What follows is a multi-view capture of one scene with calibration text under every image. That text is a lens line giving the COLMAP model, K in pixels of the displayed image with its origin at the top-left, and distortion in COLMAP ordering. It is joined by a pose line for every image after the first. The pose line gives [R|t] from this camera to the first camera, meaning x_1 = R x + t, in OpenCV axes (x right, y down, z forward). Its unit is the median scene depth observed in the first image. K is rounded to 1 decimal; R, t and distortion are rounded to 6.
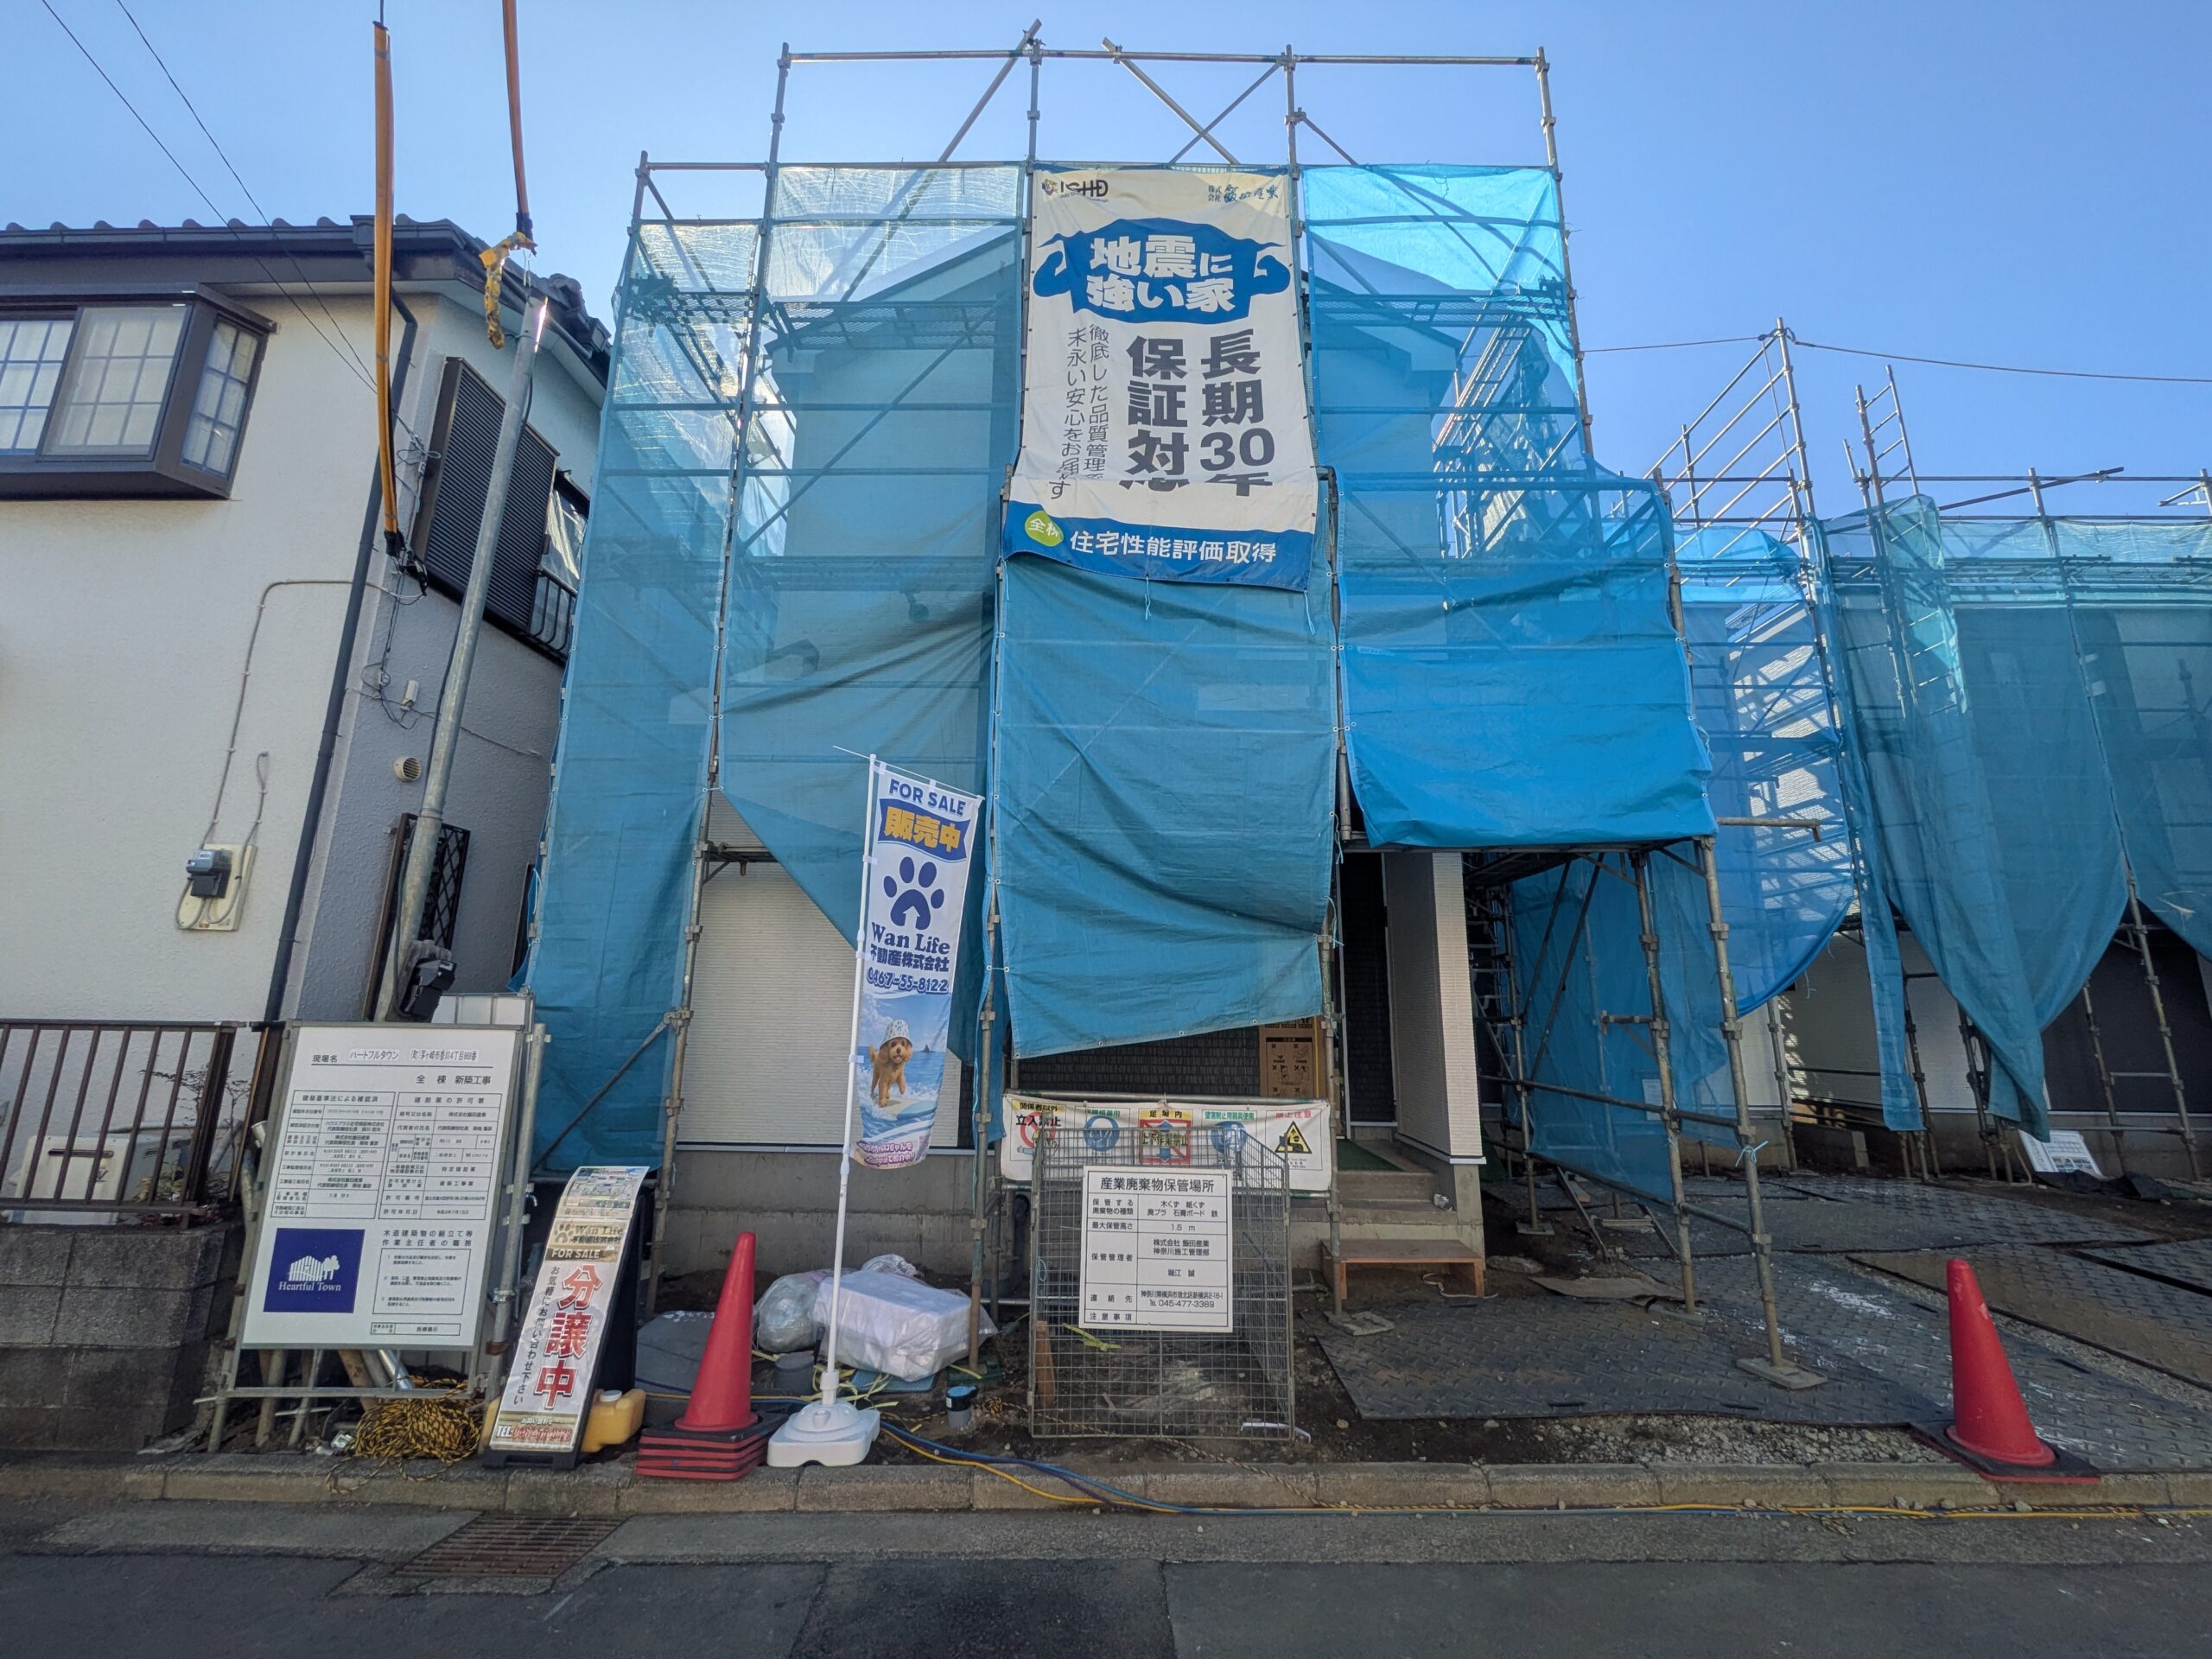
lens RADIAL K [[881.8, 0, 1109.7], [0, 881.8, 826.7], [0, 0, 1]] dist [-0.003114, 0.000712]
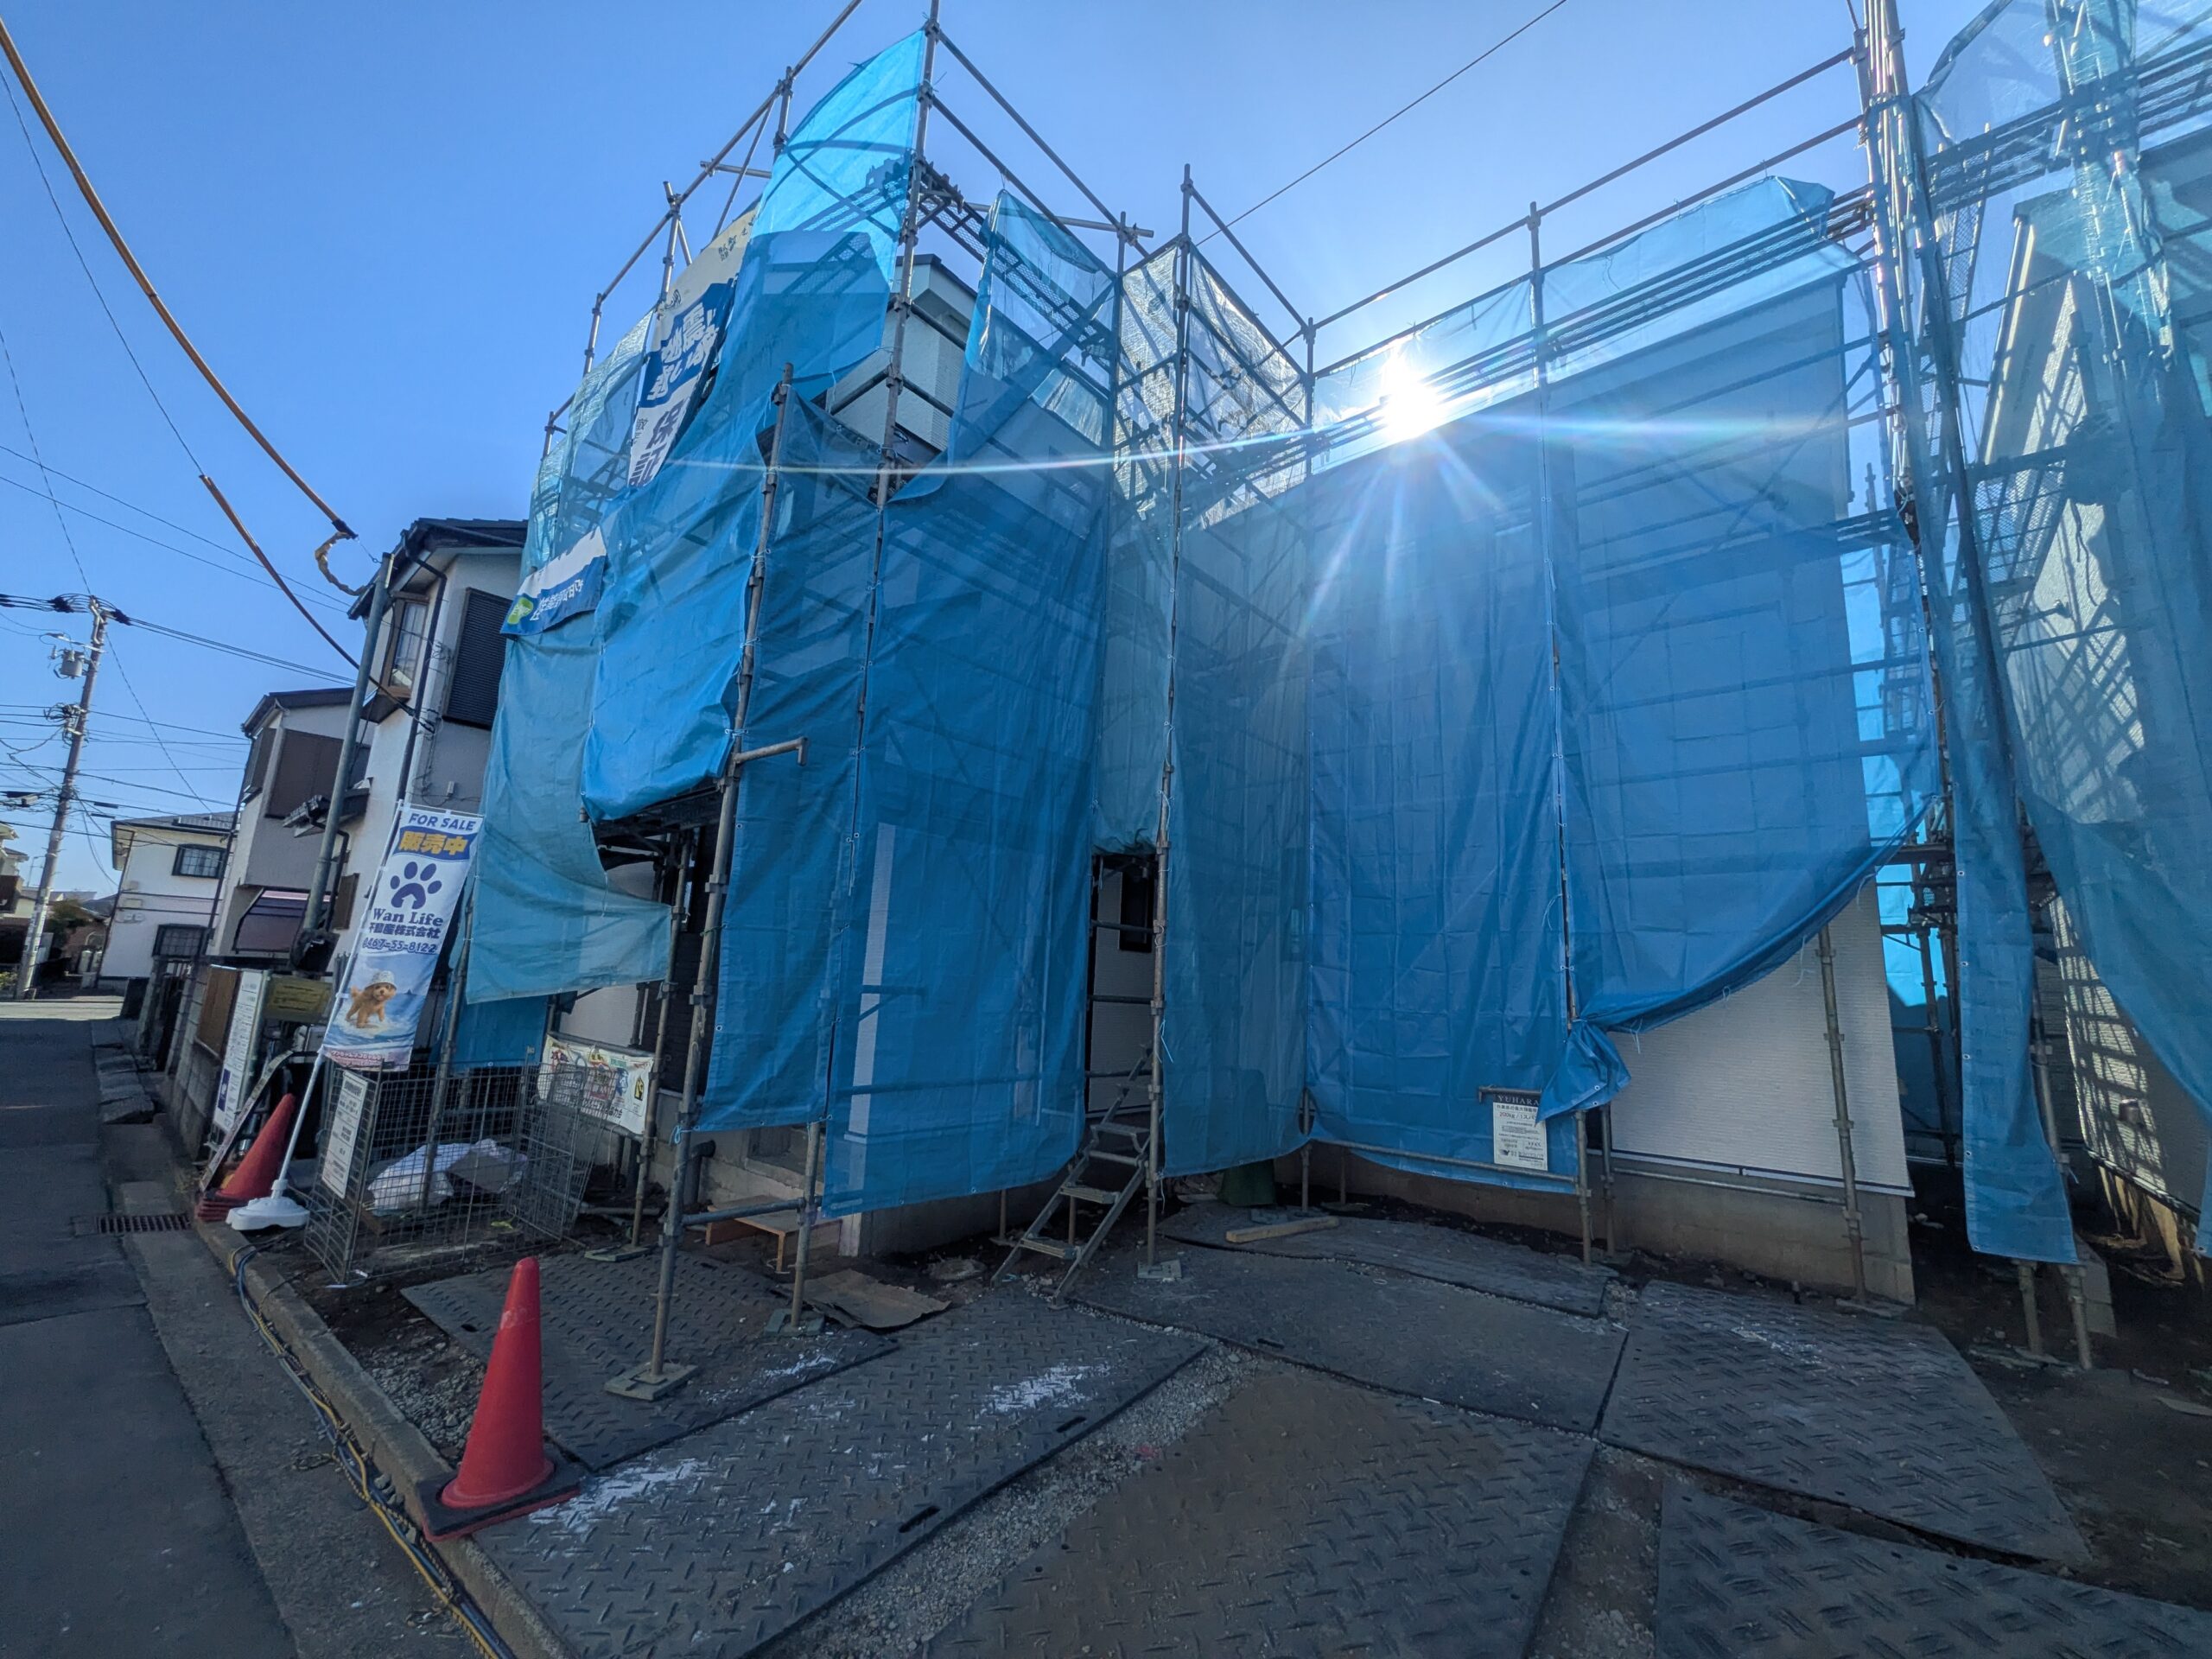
lens RADIAL K [[881.8, 0, 1102.8], [0, 881.8, 827.7], [0, 0, 1]] dist [-0.003114, 0.000712]
pose [[0.769265, -0.095009, -0.631826, 1.585155], [0.094281, 0.994936, -0.034821, 0.136312], [0.631935, -0.032782, 0.774328, 0.577345]]
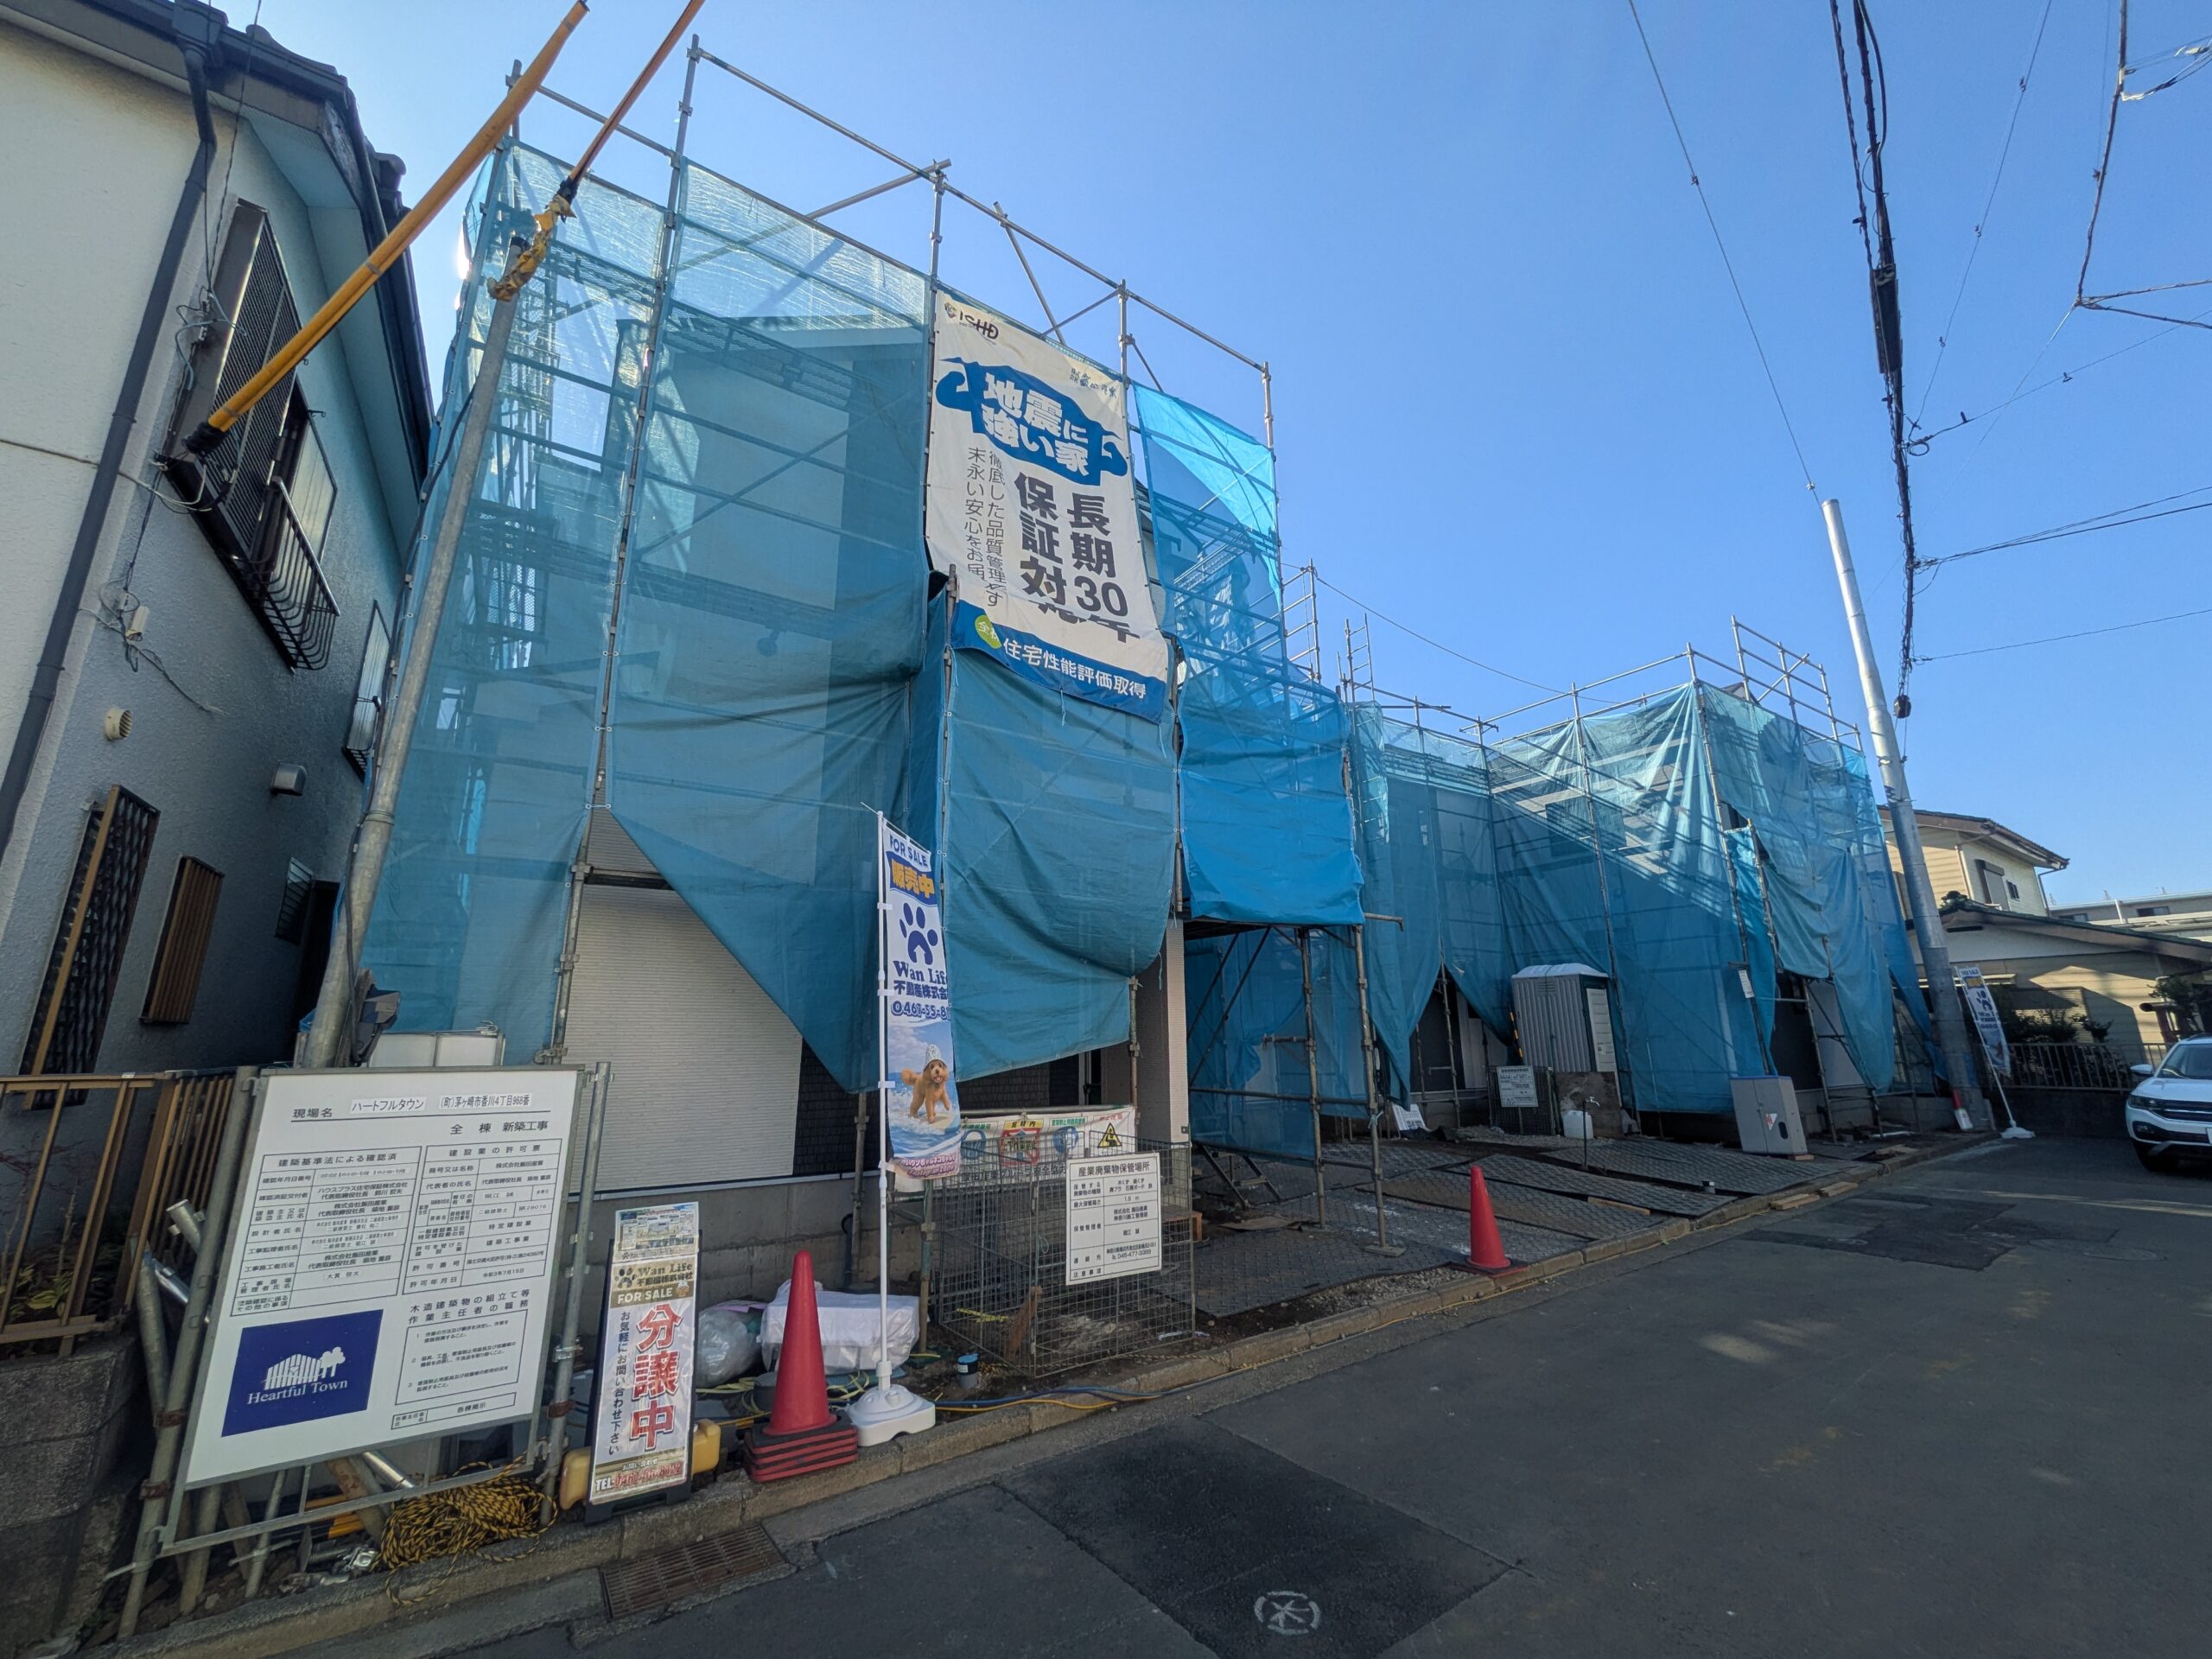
lens RADIAL K [[881.8, 0, 1114.3], [0, 881.8, 824.8], [0, 0, 1]] dist [-0.003114, 0.000712]
pose [[0.821795, 0.118399, 0.557346, -0.646520], [-0.100843, 0.992953, -0.062247, -0.025643], [-0.560788, -0.005050, 0.827944, -0.090487]]
